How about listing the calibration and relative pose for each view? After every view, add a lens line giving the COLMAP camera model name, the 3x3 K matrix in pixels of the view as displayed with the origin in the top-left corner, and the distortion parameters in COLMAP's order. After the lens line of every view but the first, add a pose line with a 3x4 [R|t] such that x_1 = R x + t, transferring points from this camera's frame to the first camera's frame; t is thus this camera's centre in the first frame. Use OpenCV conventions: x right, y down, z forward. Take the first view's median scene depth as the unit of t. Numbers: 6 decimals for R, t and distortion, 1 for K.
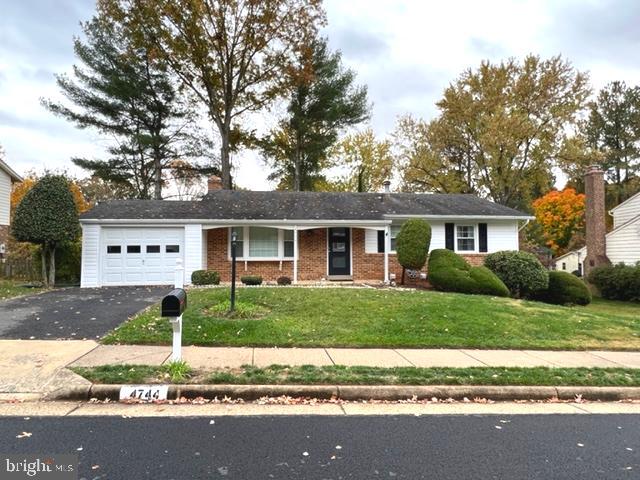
lens RADIAL K [[399.6, 0, 320.2], [0, 399.6, 243.6], [0, 0, 1]] dist [-0.005643, -0.001461]
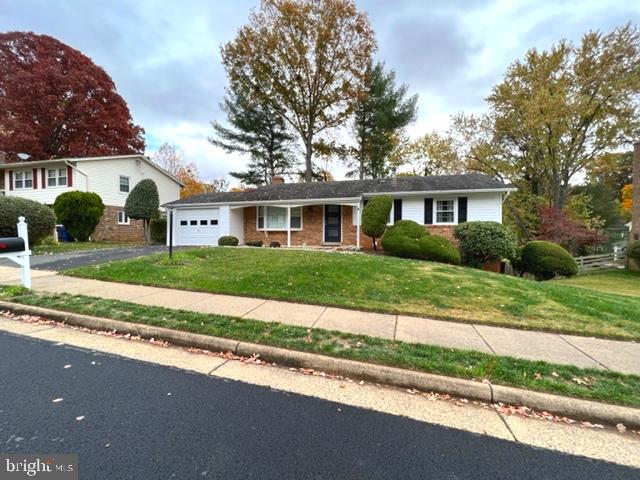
lens RADIAL K [[275.3, 0, 320.1], [0, 275.3, 234.4], [0, 0, 1]] dist [0.001999, 0.000017]
pose [[0.923876, 0.004910, -0.382661, 0.335759], [0.007424, 0.999500, 0.030748, 0.025100], [0.382620, -0.031248, 0.923377, 0.150496]]
